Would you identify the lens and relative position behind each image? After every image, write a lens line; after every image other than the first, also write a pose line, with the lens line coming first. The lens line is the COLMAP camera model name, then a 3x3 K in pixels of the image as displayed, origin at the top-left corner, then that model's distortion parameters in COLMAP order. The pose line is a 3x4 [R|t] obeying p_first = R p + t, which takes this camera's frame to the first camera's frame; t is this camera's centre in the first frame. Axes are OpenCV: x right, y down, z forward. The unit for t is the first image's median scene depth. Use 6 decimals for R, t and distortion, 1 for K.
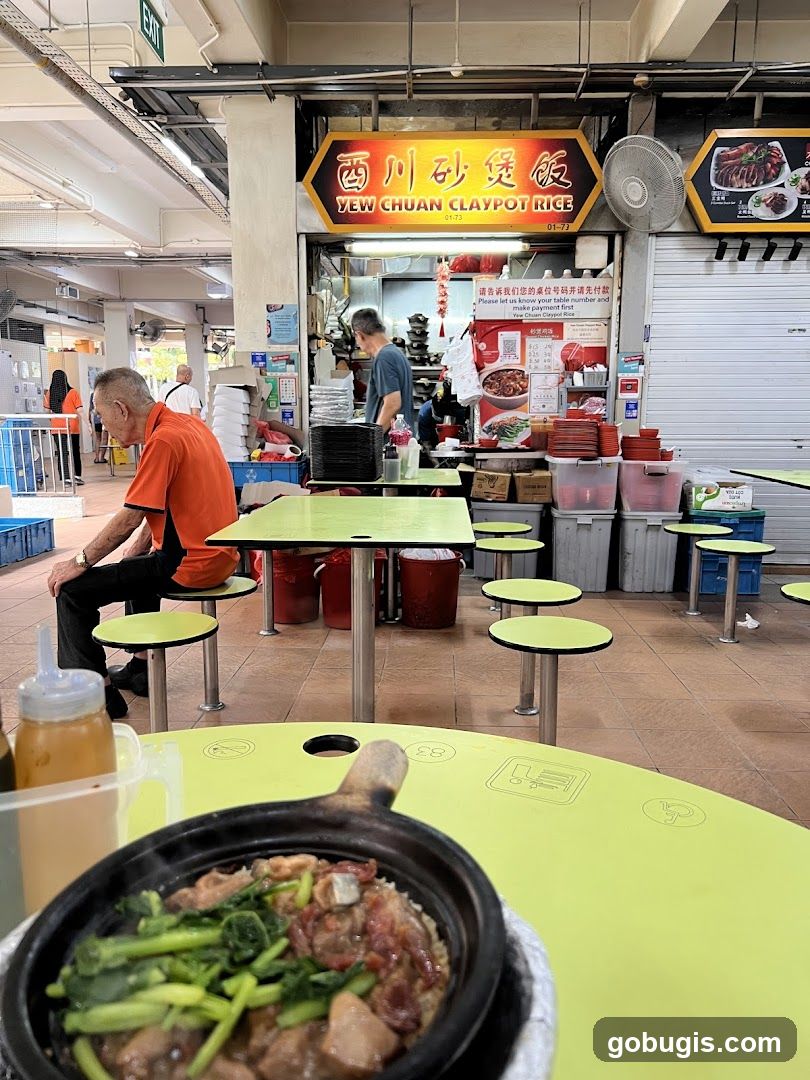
lens RADIAL K [[821.9, 0, 407.6], [0, 821.9, 540.2], [0, 0, 1]] dist [0.029348, 0.002577]
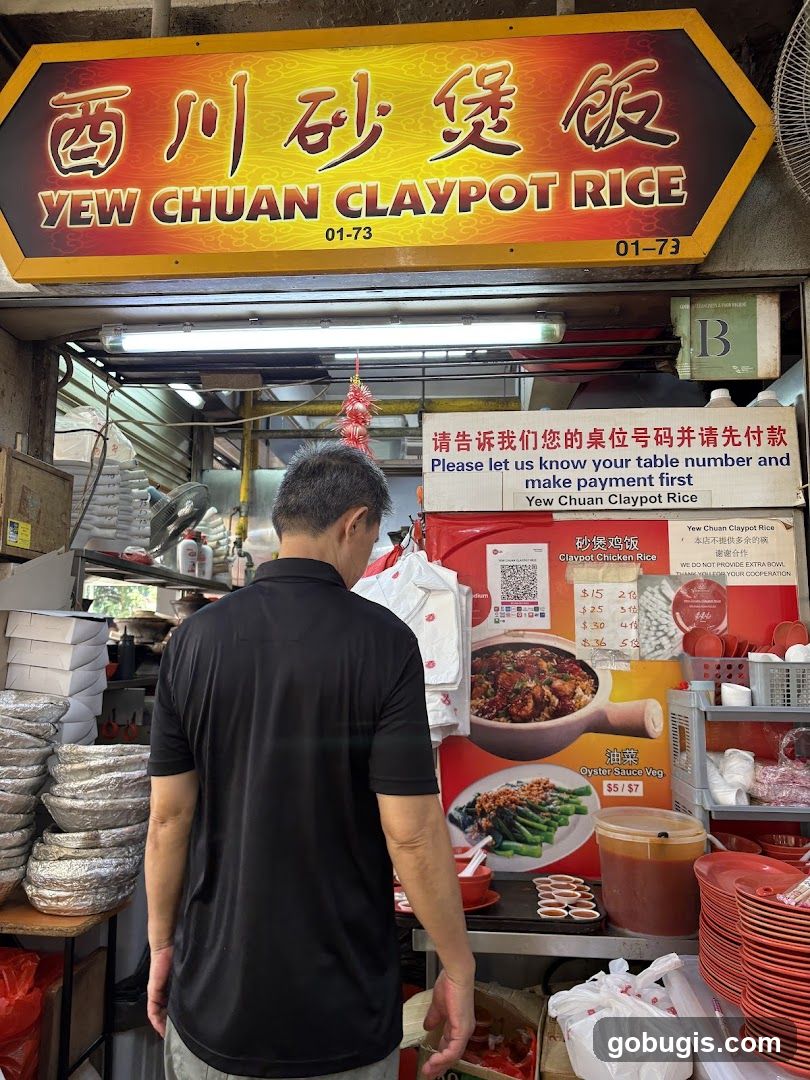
lens RADIAL K [[821.9, 0, 396.8], [0, 821.9, 538.0], [0, 0, 1]] dist [0.029348, 0.002577]
pose [[0.998902, 0.003480, -0.046728, 0.093374], [-0.016456, 0.959770, -0.280305, -0.163179], [0.043872, 0.280767, 0.958773, 0.691850]]
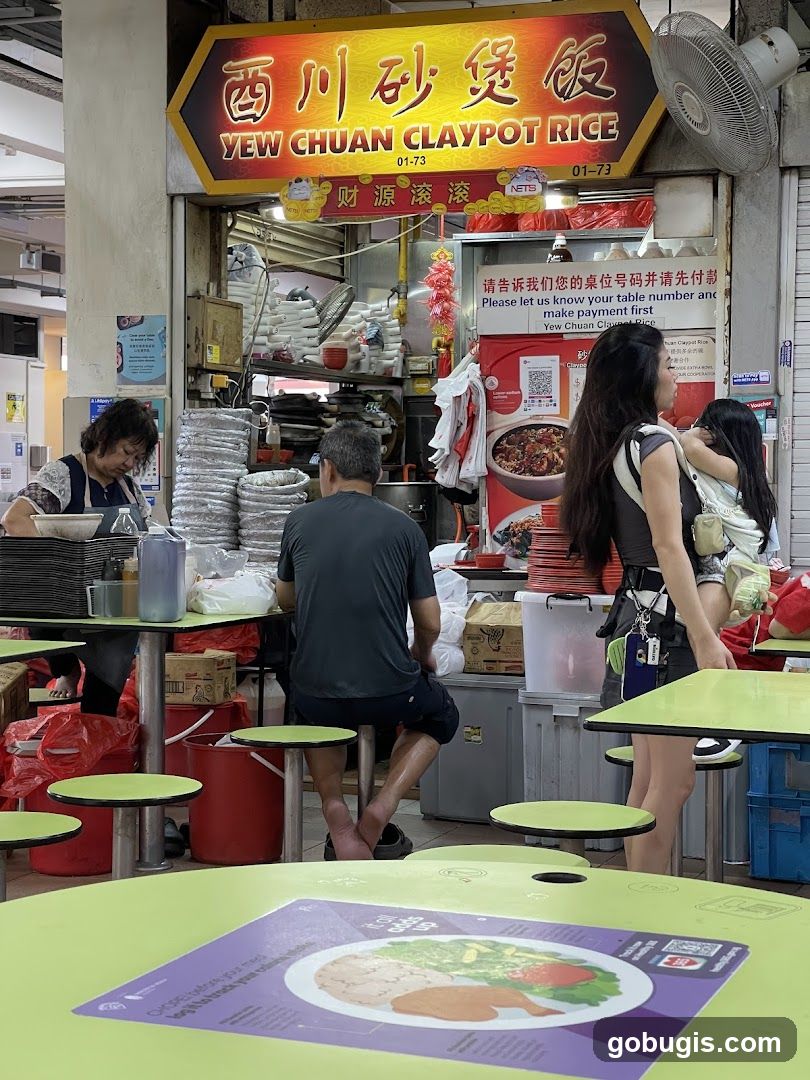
lens RADIAL K [[1867.8, 0, 409.7], [0, 1867.8, 533.6], [0, 0, 1]] dist [0.196995, 0.000000]
pose [[0.958938, 0.012952, -0.283320, 0.416531], [-0.048348, 0.991800, -0.118302, 0.009419], [0.279464, 0.127142, 0.951701, -0.178196]]
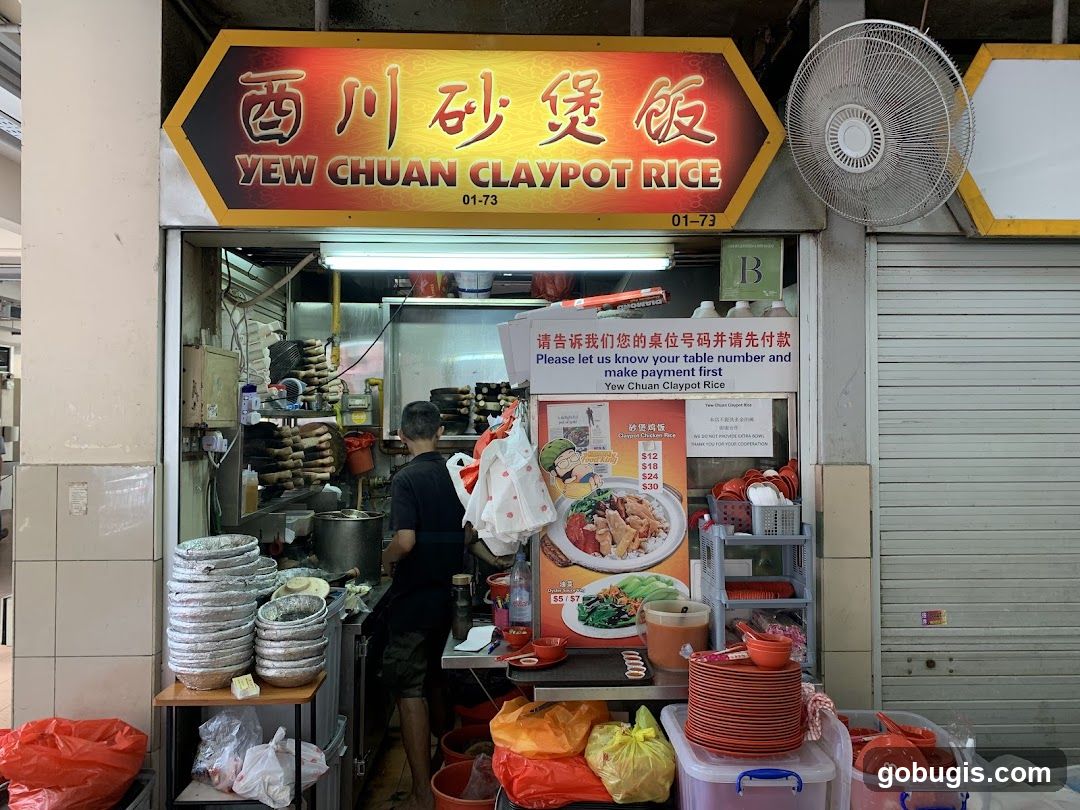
lens RADIAL K [[827.7, 0, 542.9], [0, 827.7, 382.1], [0, 0, 1]] dist [0.070640, -0.026938]
pose [[0.997906, -0.000410, 0.064677, 0.060791], [0.012697, 0.981767, -0.189664, -0.191032], [-0.063420, 0.190088, 0.979716, 0.536293]]
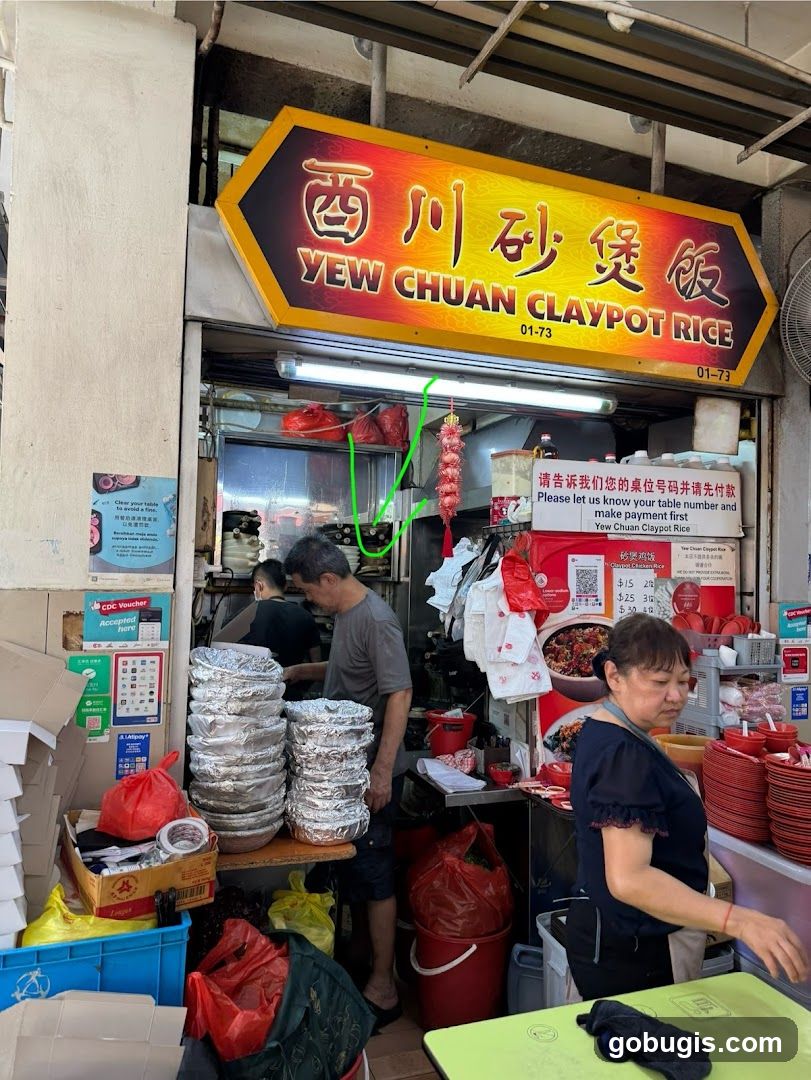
lens RADIAL K [[756.5, 0, 416.0], [0, 756.5, 544.6], [0, 0, 1]] dist [0.067839, -0.029452]
pose [[0.918165, 0.033952, 0.394741, -0.181794], [0.043063, 0.981867, -0.184617, -0.186778], [-0.393851, 0.186508, 0.900053, 0.645467]]
